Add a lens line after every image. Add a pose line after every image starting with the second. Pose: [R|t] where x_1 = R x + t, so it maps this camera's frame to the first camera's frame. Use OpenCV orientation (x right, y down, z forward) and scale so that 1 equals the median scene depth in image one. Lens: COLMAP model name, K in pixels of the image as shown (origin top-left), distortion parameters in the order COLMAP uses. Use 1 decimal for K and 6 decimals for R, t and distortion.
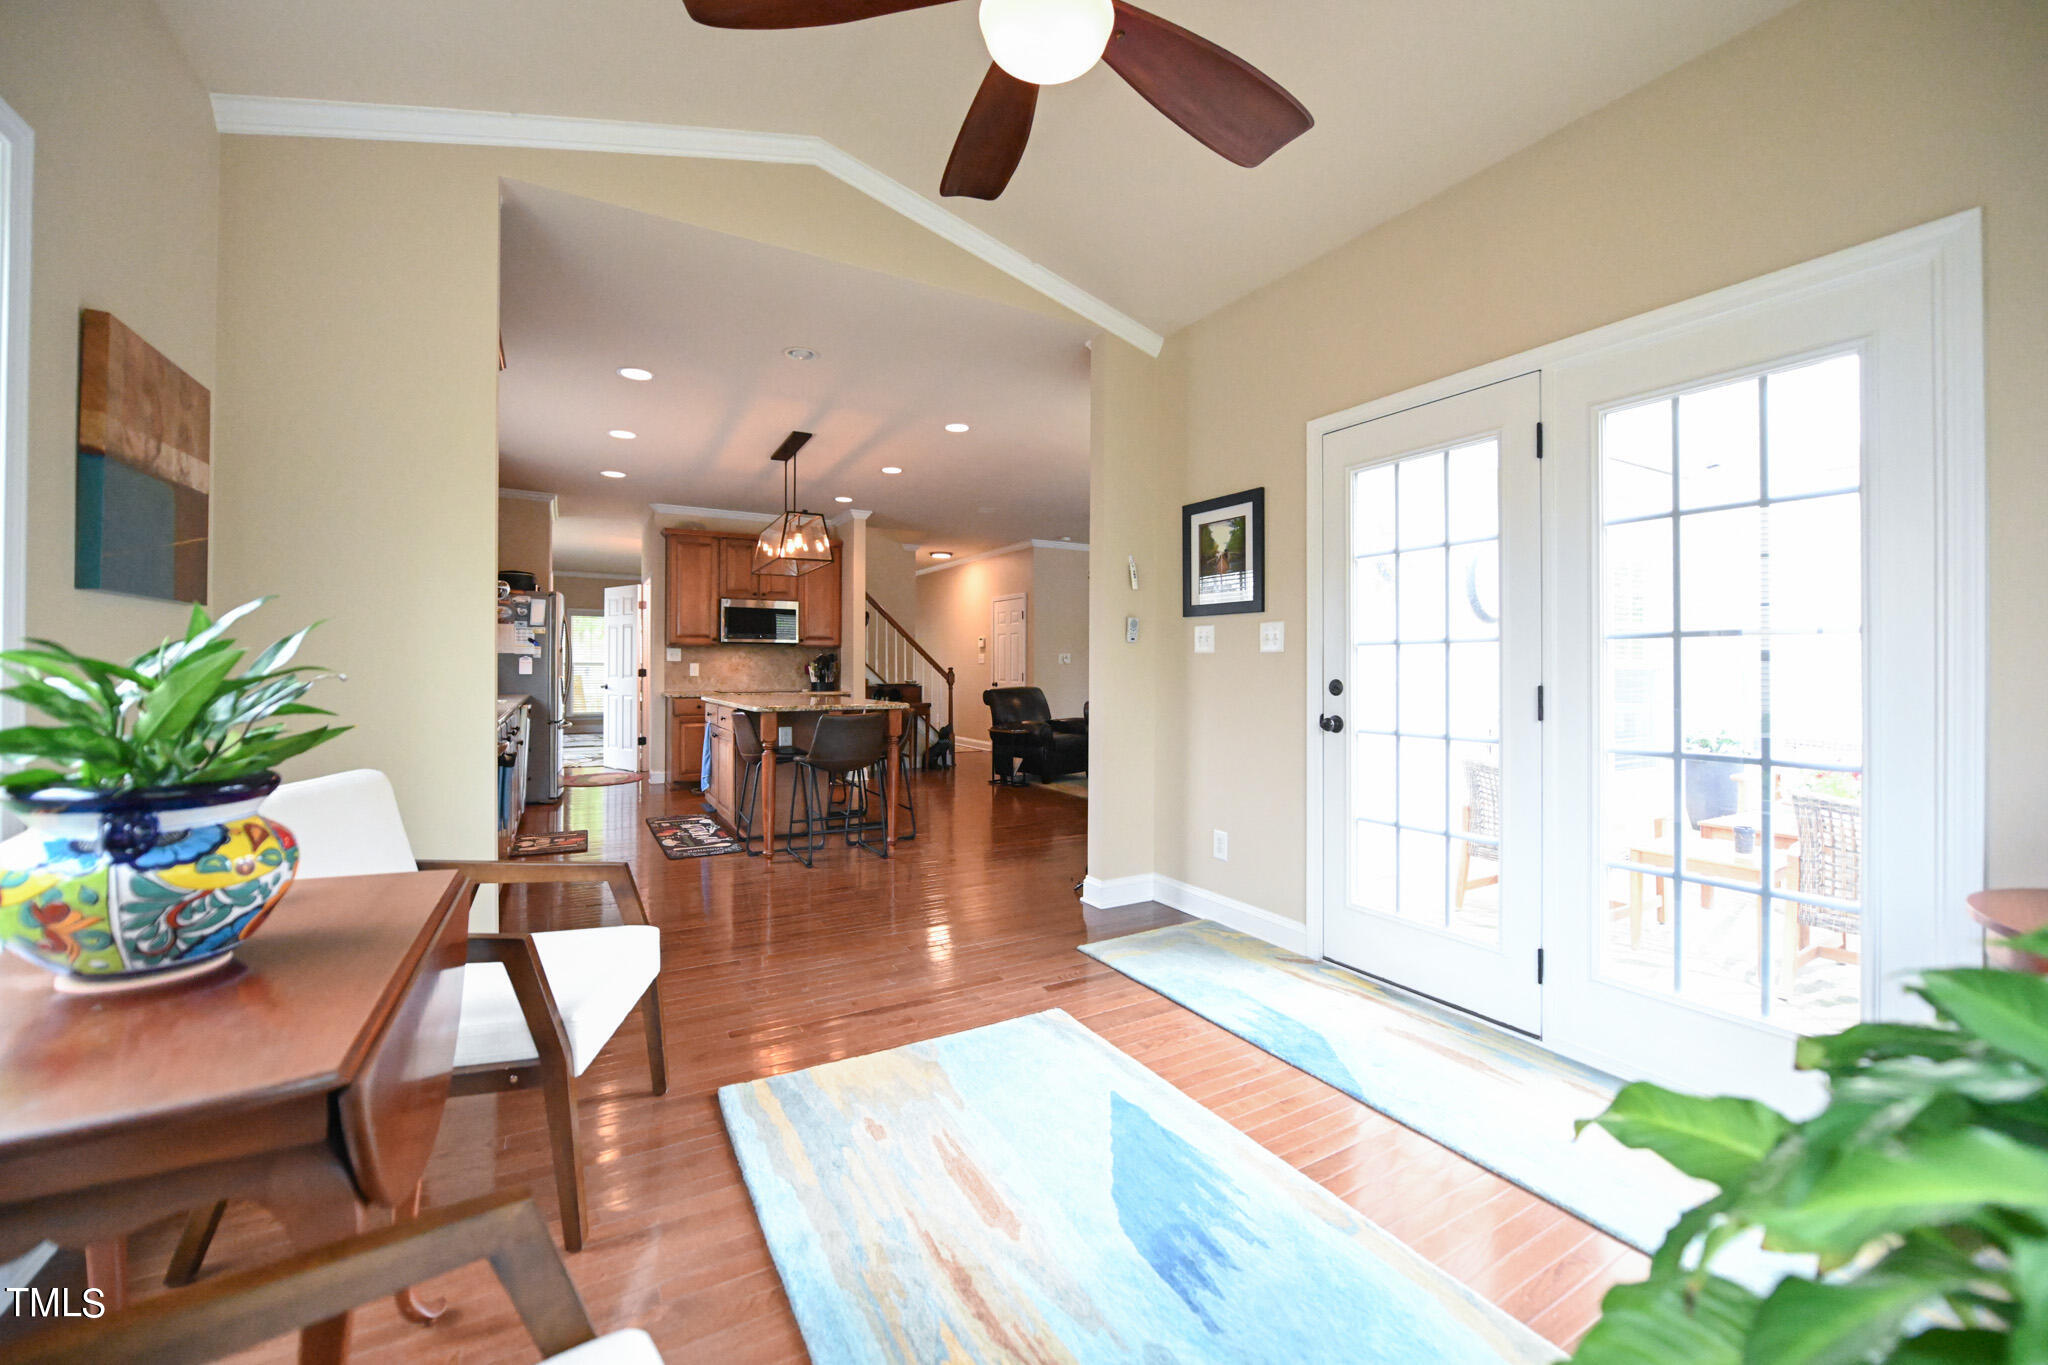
lens RADIAL K [[813.3, 0, 1019.1], [0, 813.3, 659.7], [0, 0, 1]] dist [-0.000914, -0.000059]
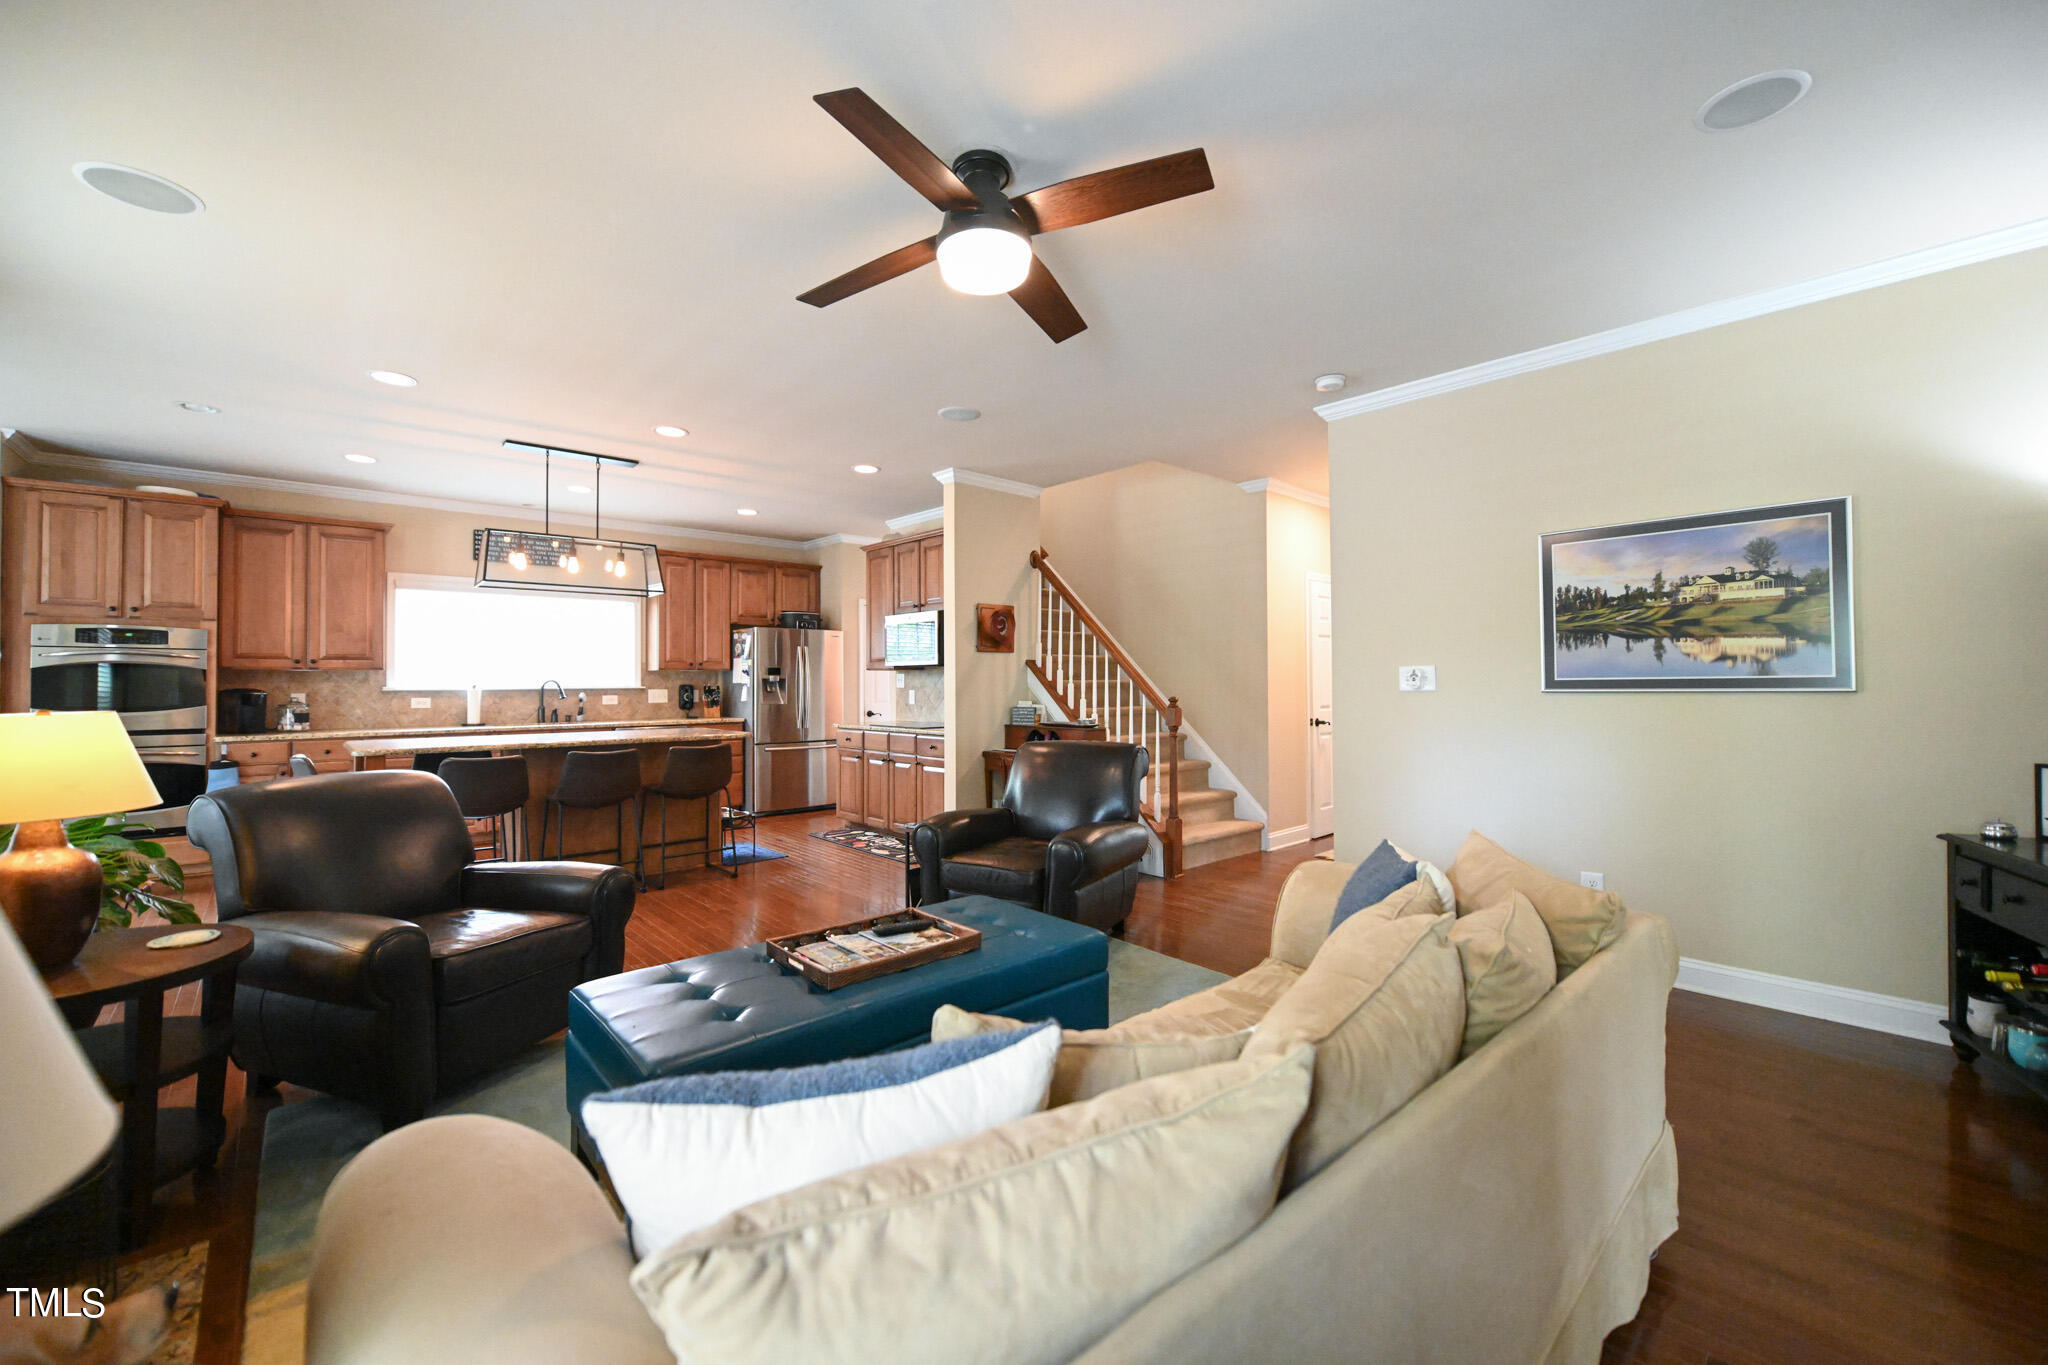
lens RADIAL K [[816.9, 0, 1021.7], [0, 816.9, 669.7], [0, 0, 1]] dist [-0.008409, -0.000251]
pose [[0.225772, -0.017367, -0.974025, 0.486760], [0.014796, 0.999787, -0.014397, -0.003038], [0.974068, -0.011161, 0.225980, 0.892370]]
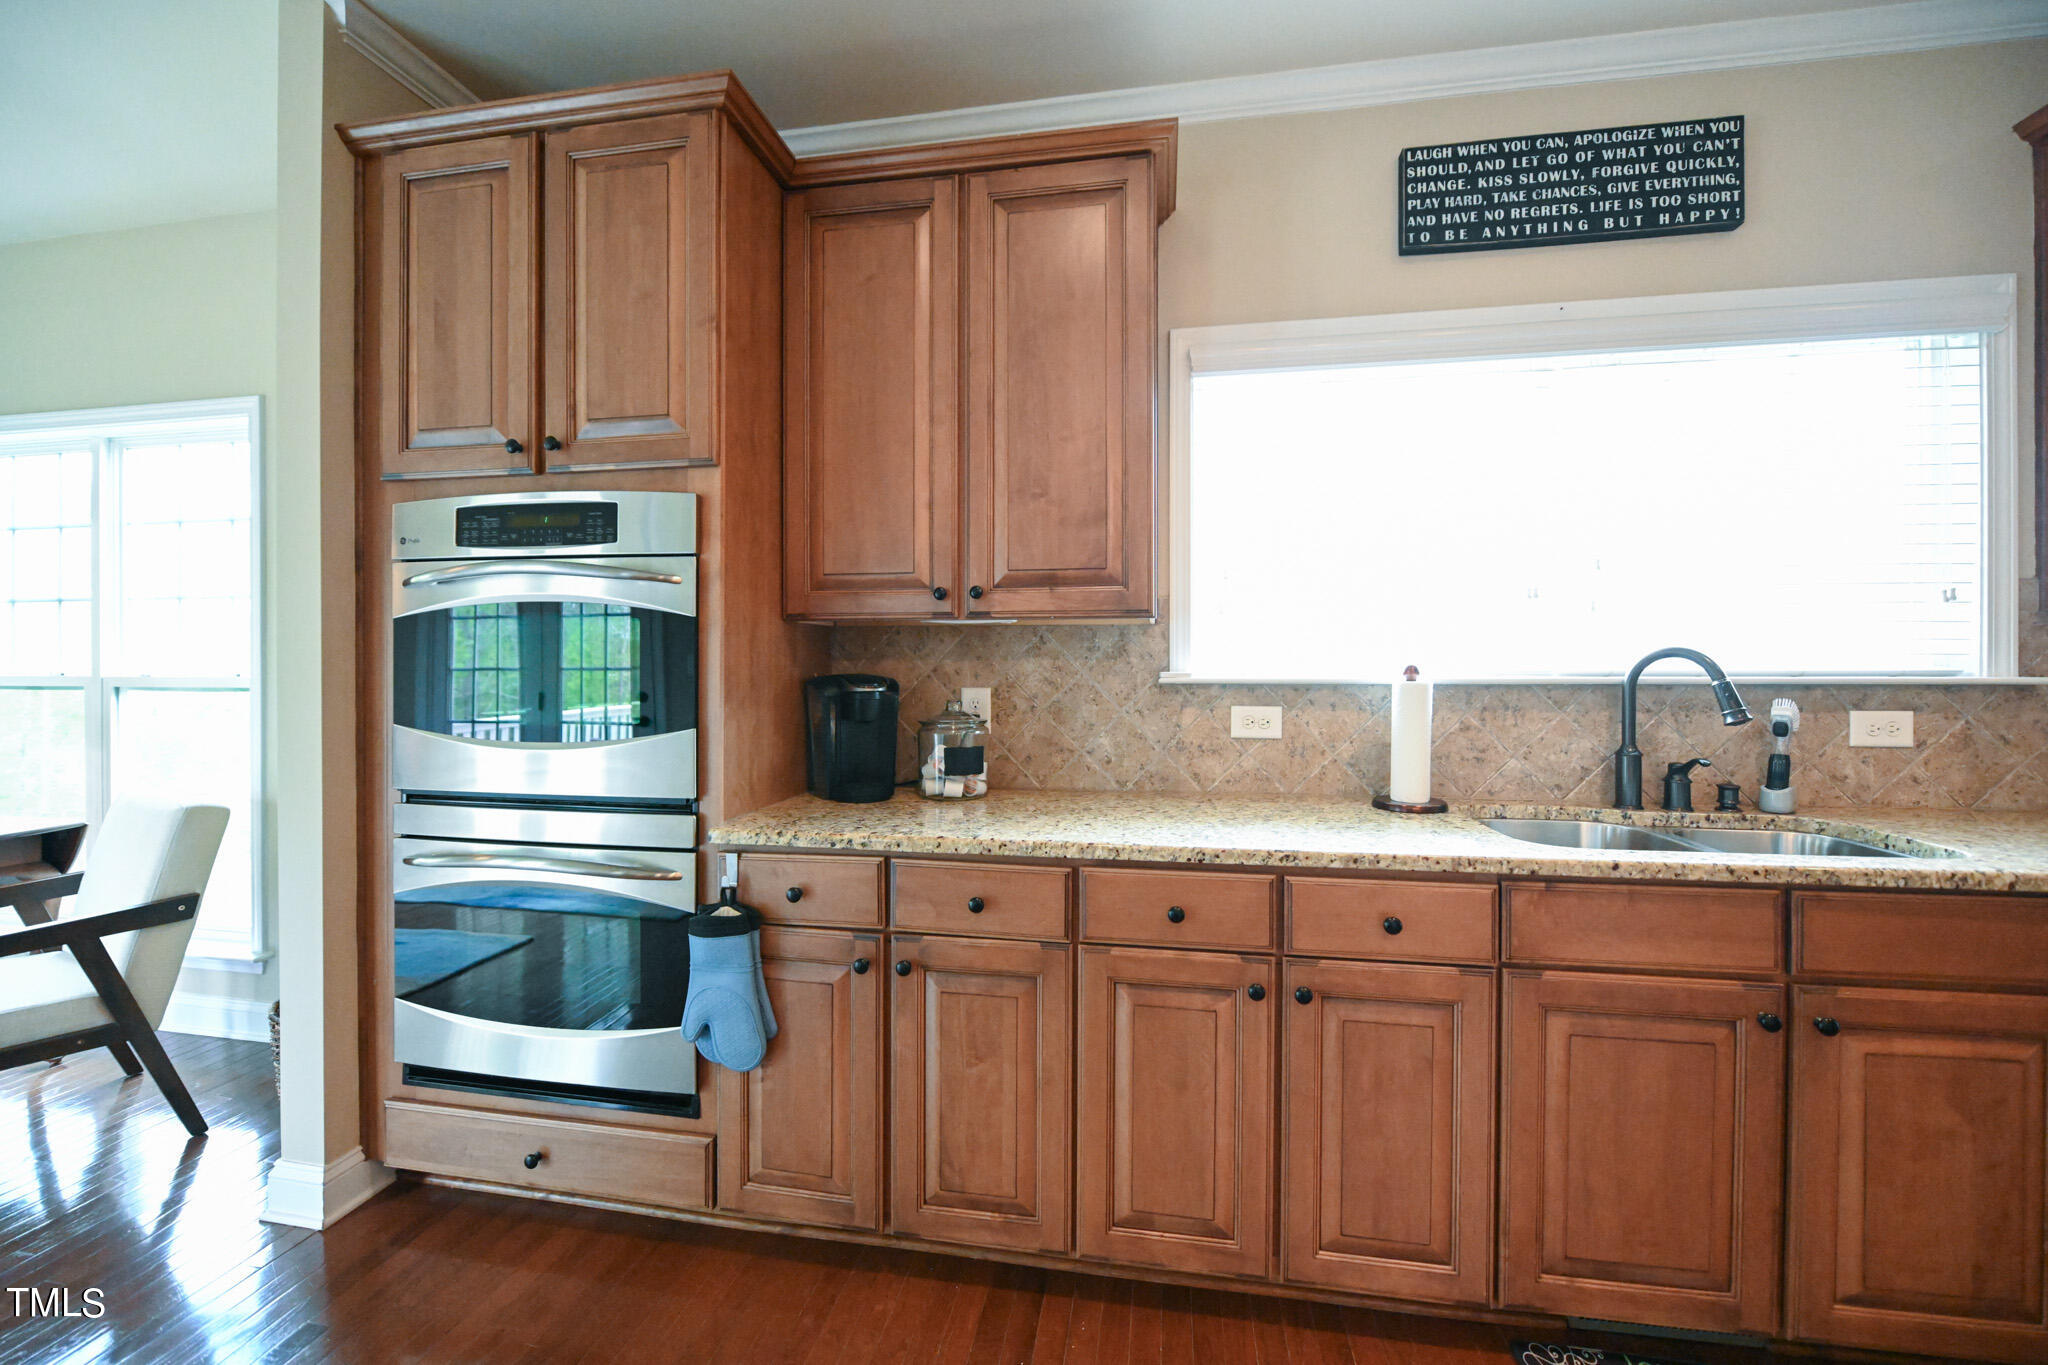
lens RADIAL K [[816.9, 0, 1021.7], [0, 816.9, 669.7], [0, 0, 1]] dist [-0.008409, -0.000251]
pose [[-0.629127, 0.003636, -0.777294, -0.160875], [0.007535, 0.999971, -0.001421, -0.007320], [0.777266, -0.006751, -0.629136, 0.609933]]
